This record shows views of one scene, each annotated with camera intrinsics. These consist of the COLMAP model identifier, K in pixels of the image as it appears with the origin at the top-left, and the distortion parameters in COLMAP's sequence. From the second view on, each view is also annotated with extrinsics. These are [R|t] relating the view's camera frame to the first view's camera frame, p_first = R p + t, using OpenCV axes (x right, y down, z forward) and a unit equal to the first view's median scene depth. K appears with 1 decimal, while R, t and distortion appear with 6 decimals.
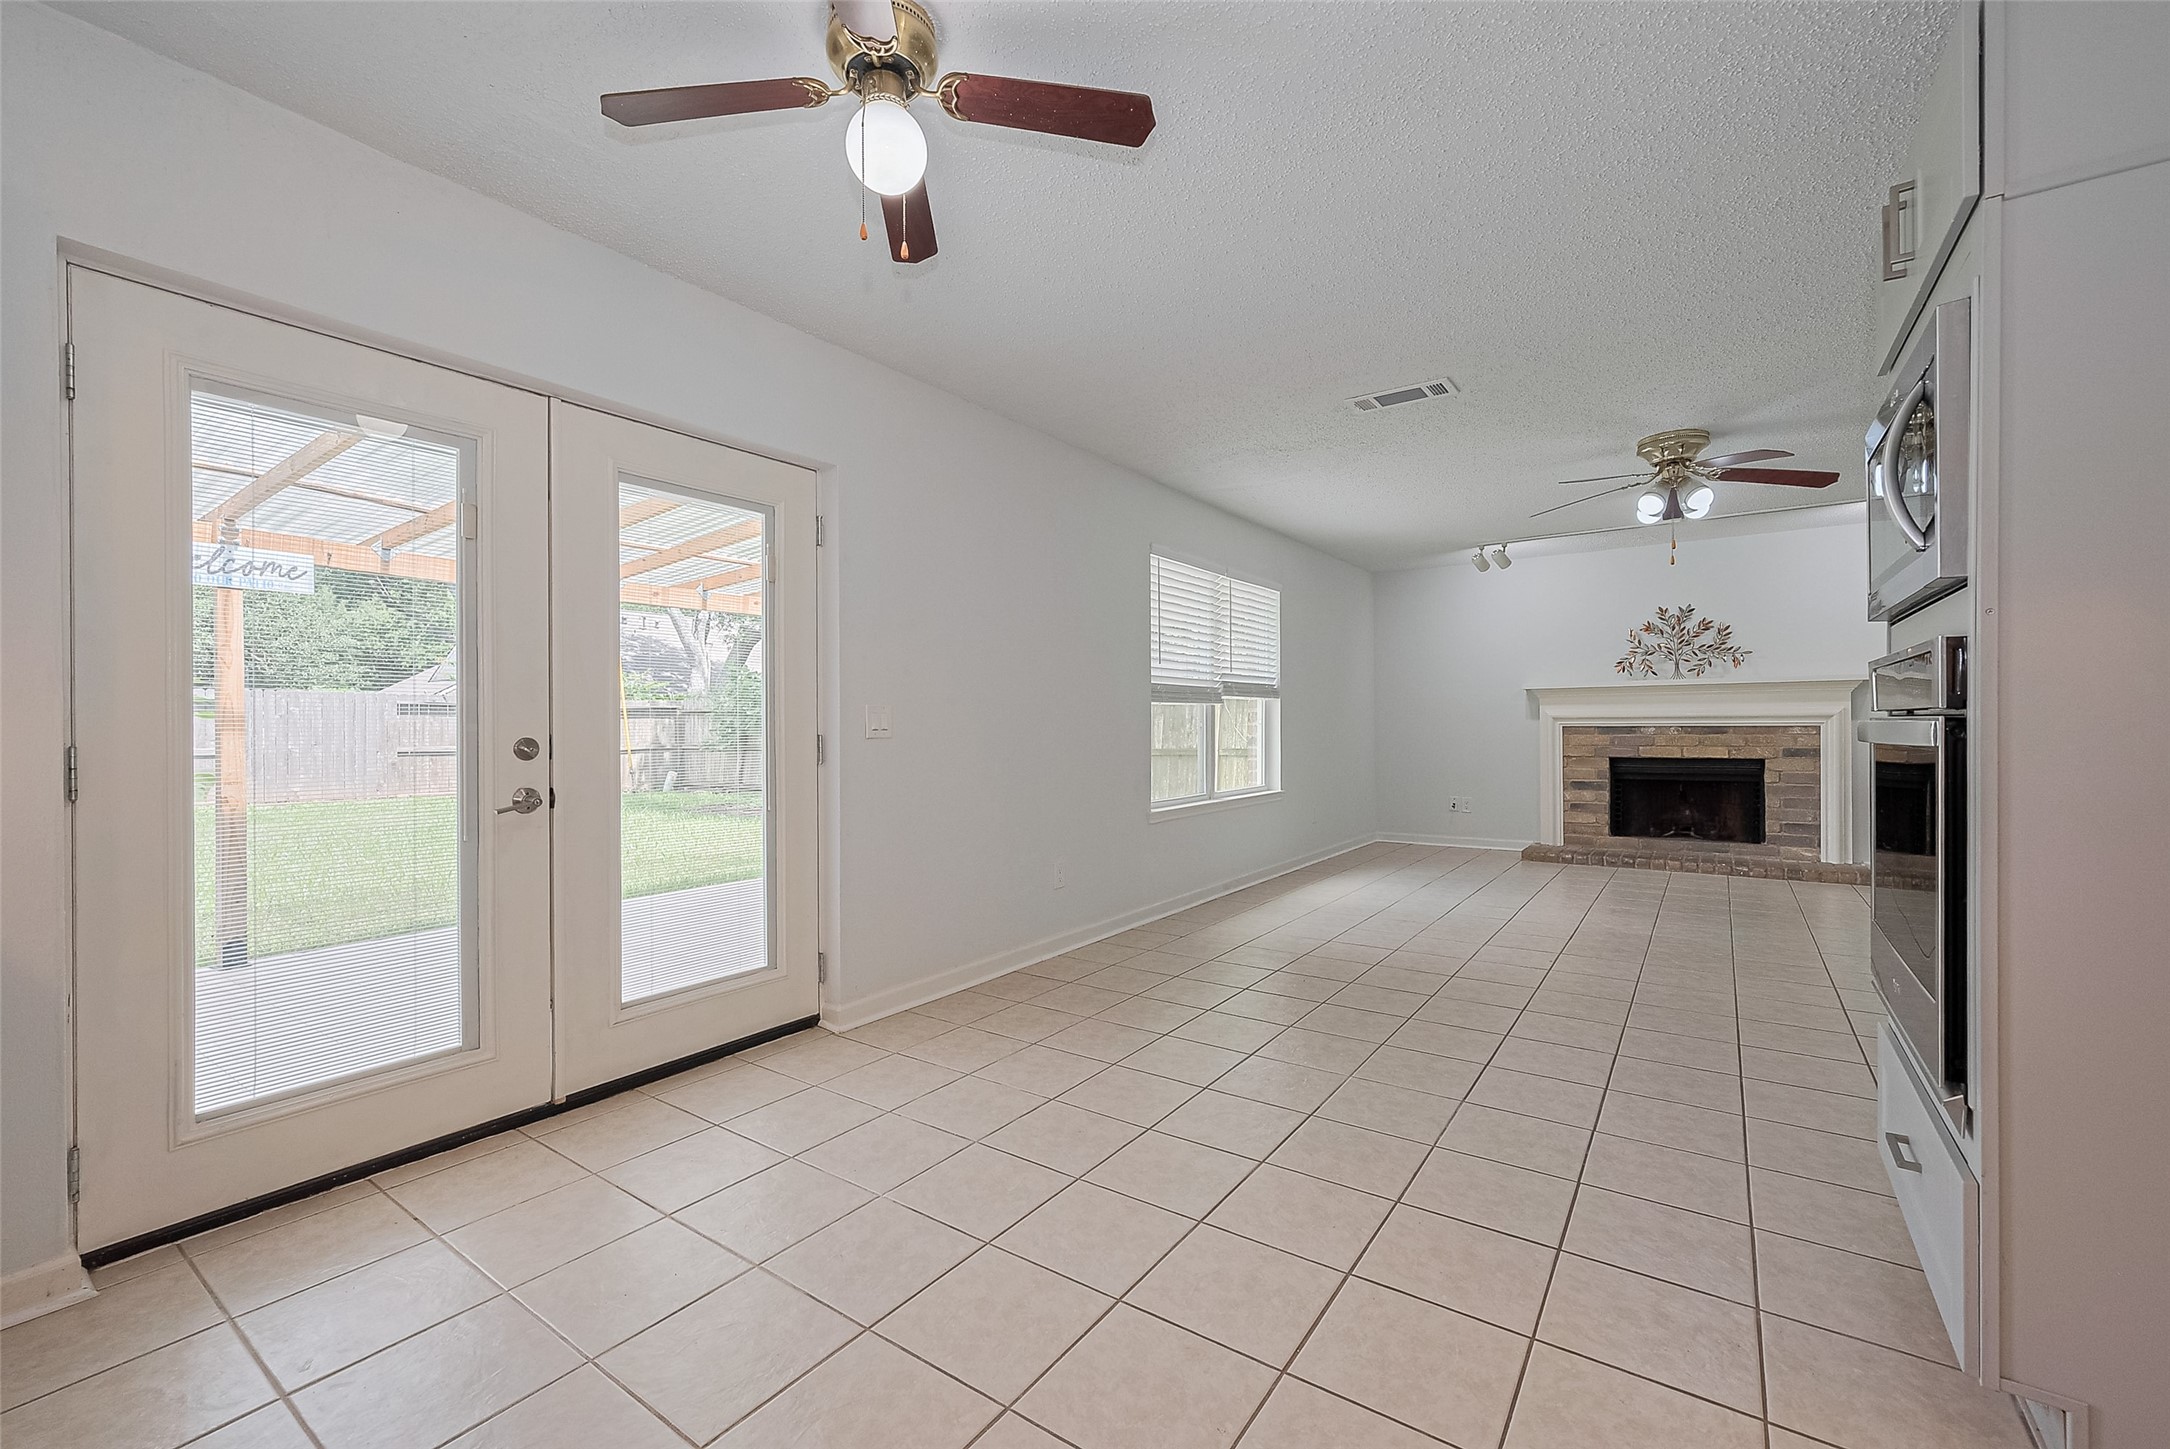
lens RADIAL K [[890.3, 0, 1078.7], [0, 890.3, 721.2], [0, 0, 1]] dist [-0.000460, 0.001158]
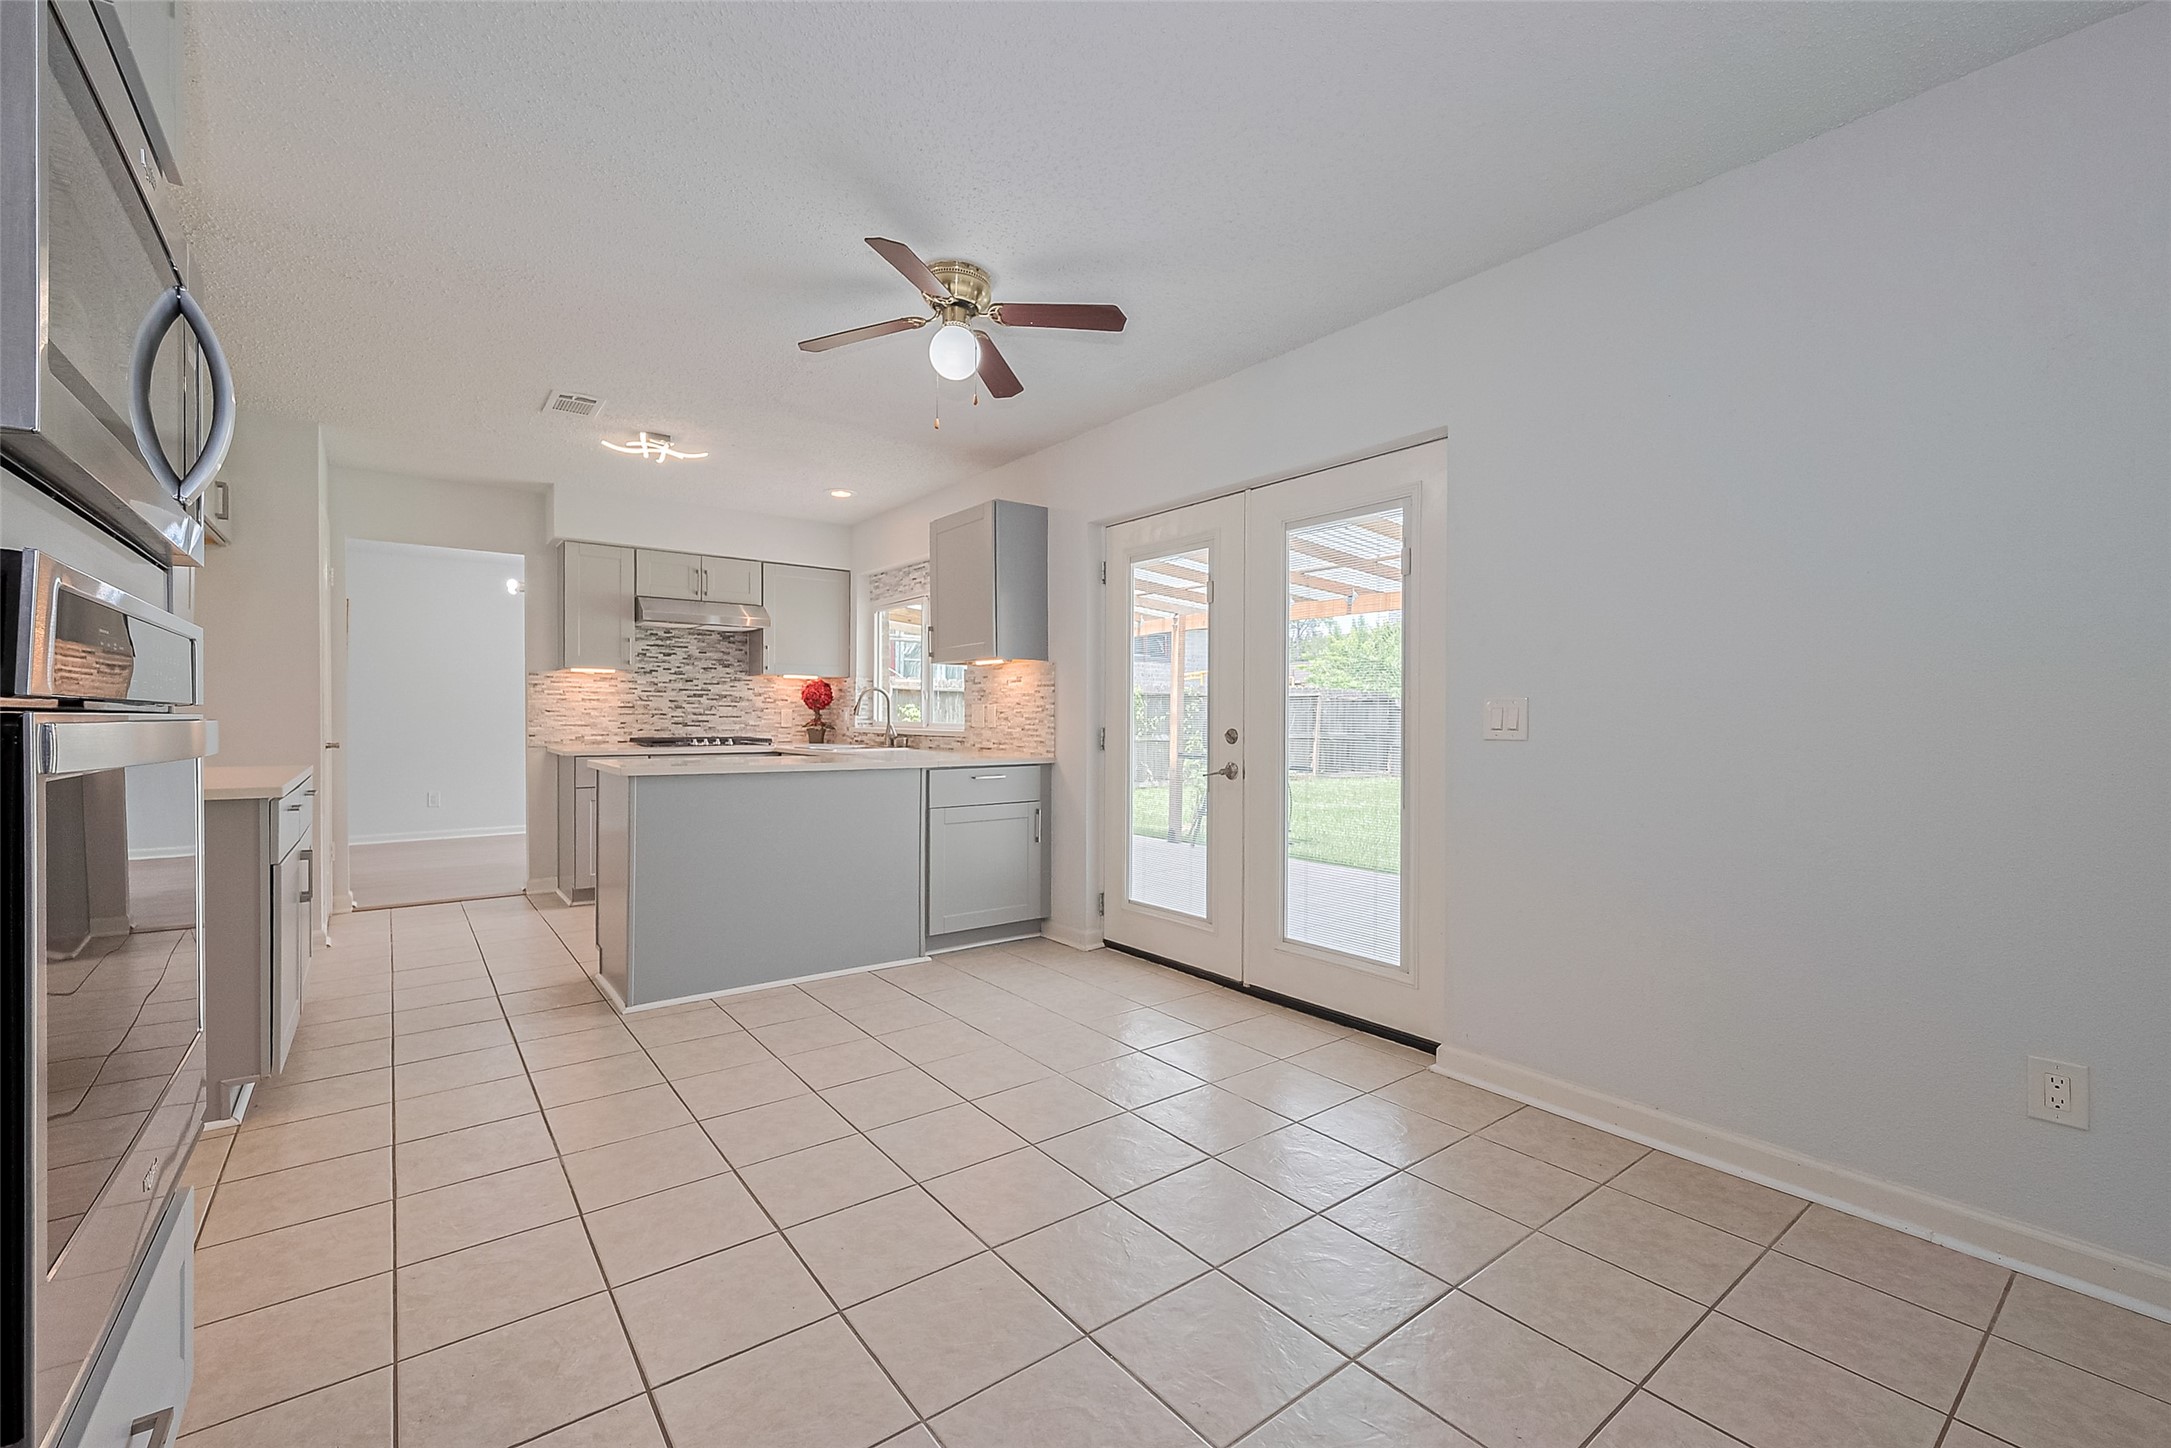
lens RADIAL K [[890.7, 0, 1079.9], [0, 890.7, 725.2], [0, 0, 1]] dist [-0.000460, 0.001158]
pose [[-0.288448, 0.011160, -0.957430, 0.323446], [-0.001566, 0.999925, 0.012127, -0.002141], [0.957494, 0.004997, -0.288409, 0.436527]]
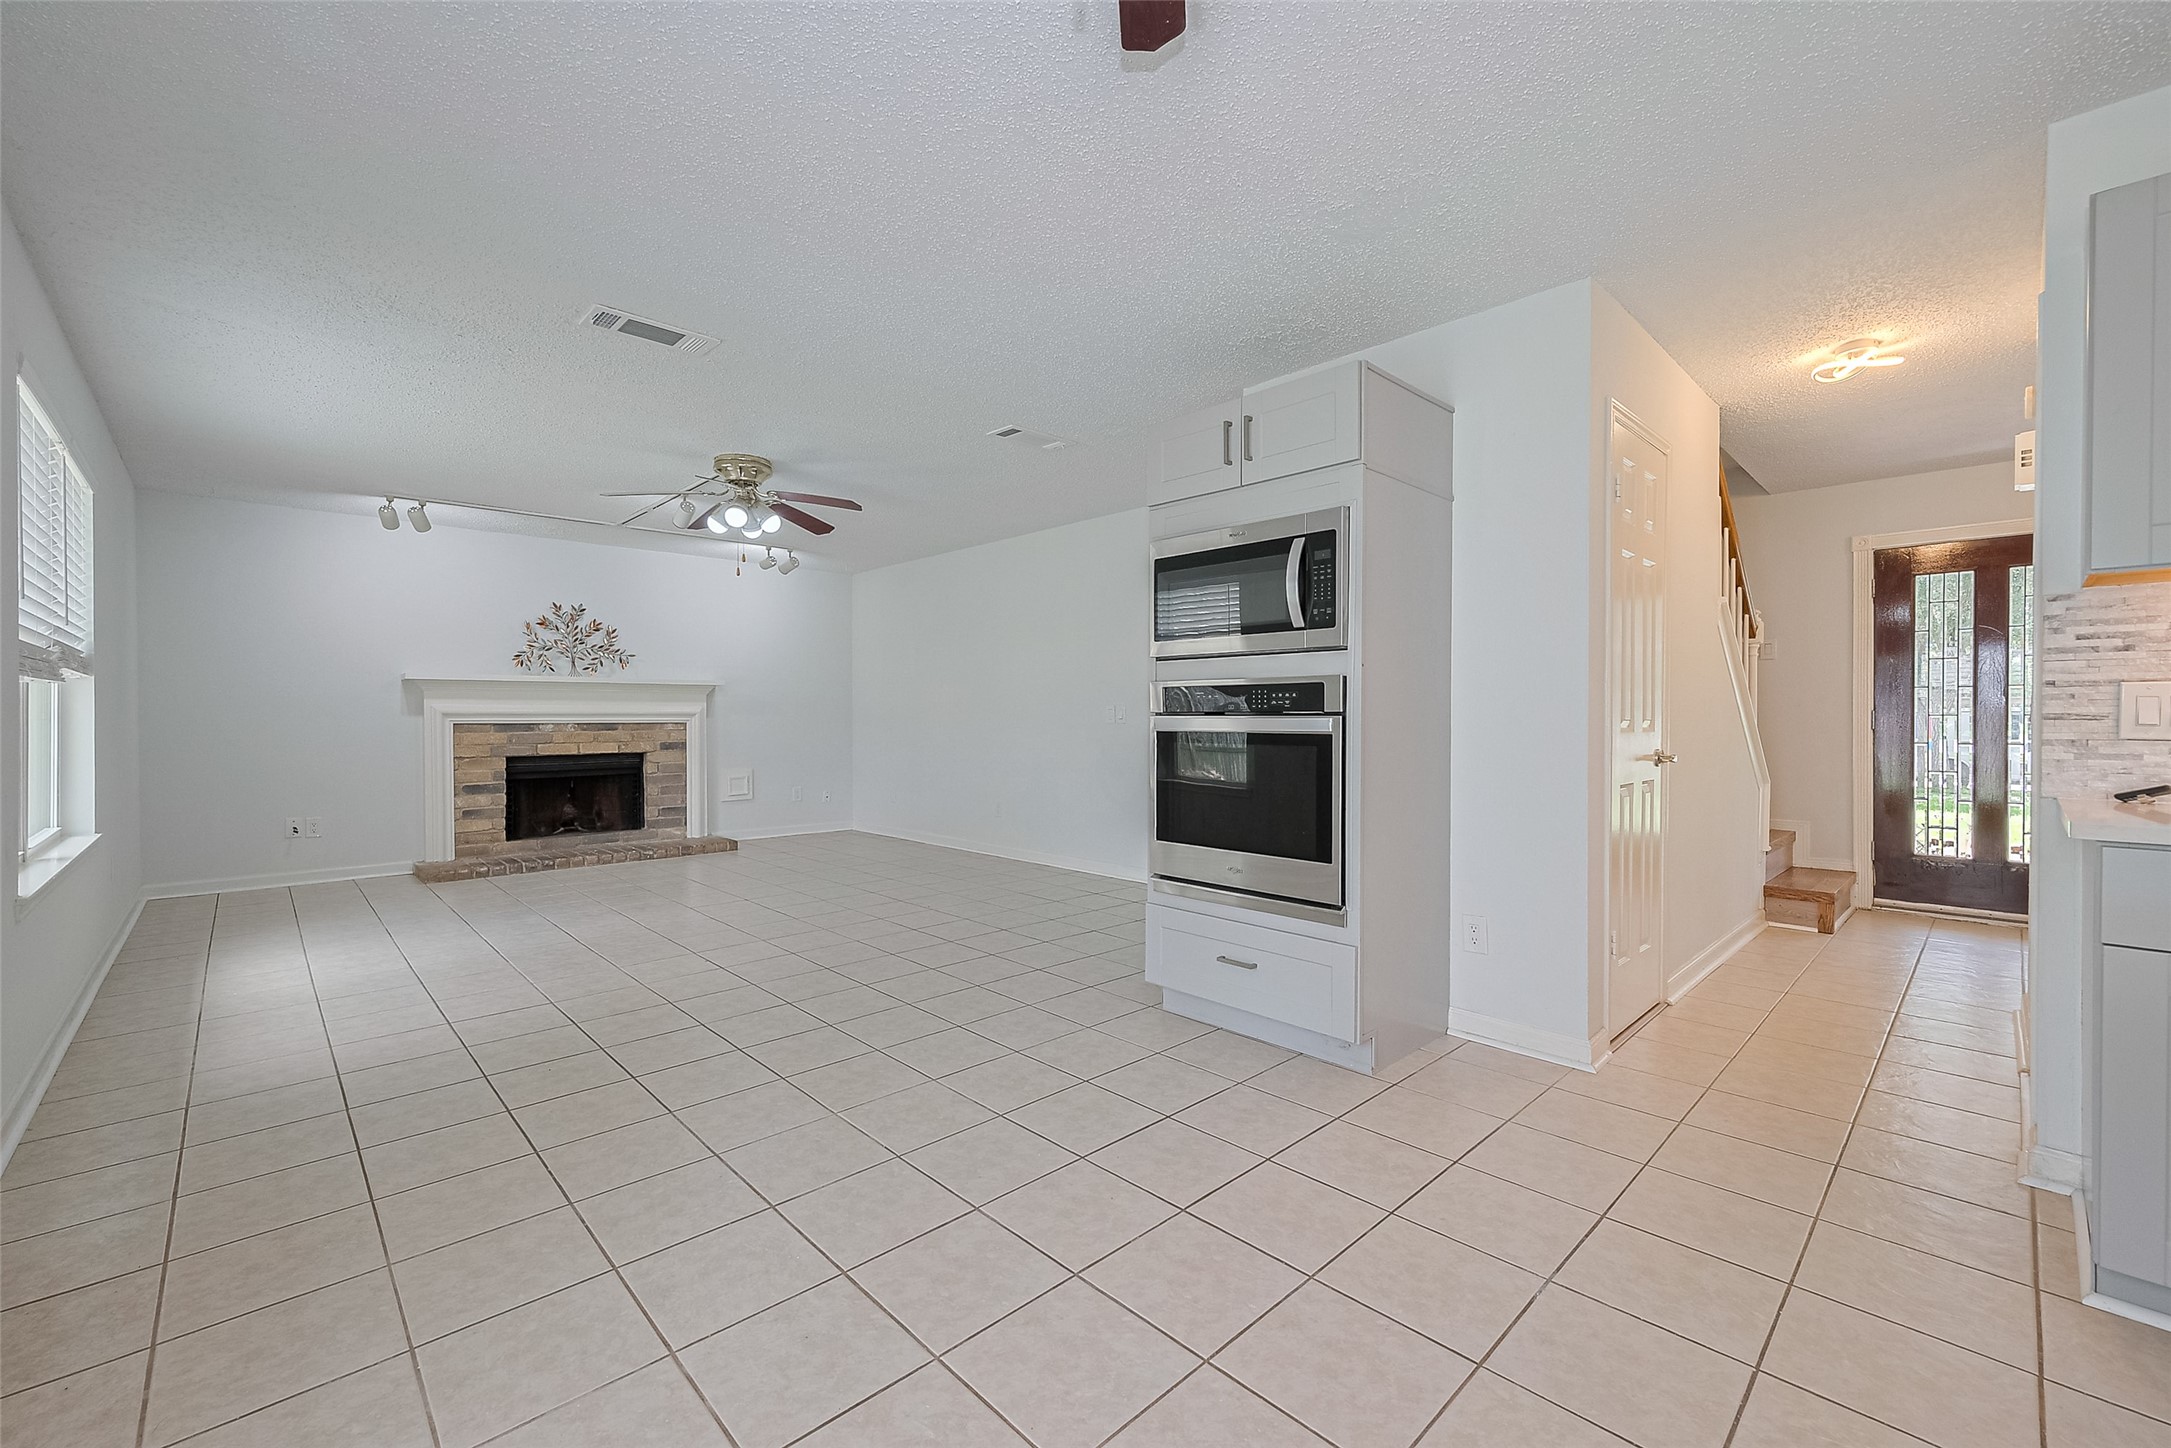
lens RADIAL K [[890.7, 0, 1068.1], [0, 890.7, 730.8], [0, 0, 1]] dist [-0.000460, 0.001158]
pose [[0.206339, -0.010096, 0.978428, -0.215485], [-0.002725, 0.999937, 0.010892, 0.001542], [-0.978477, -0.004914, 0.206299, 0.245210]]
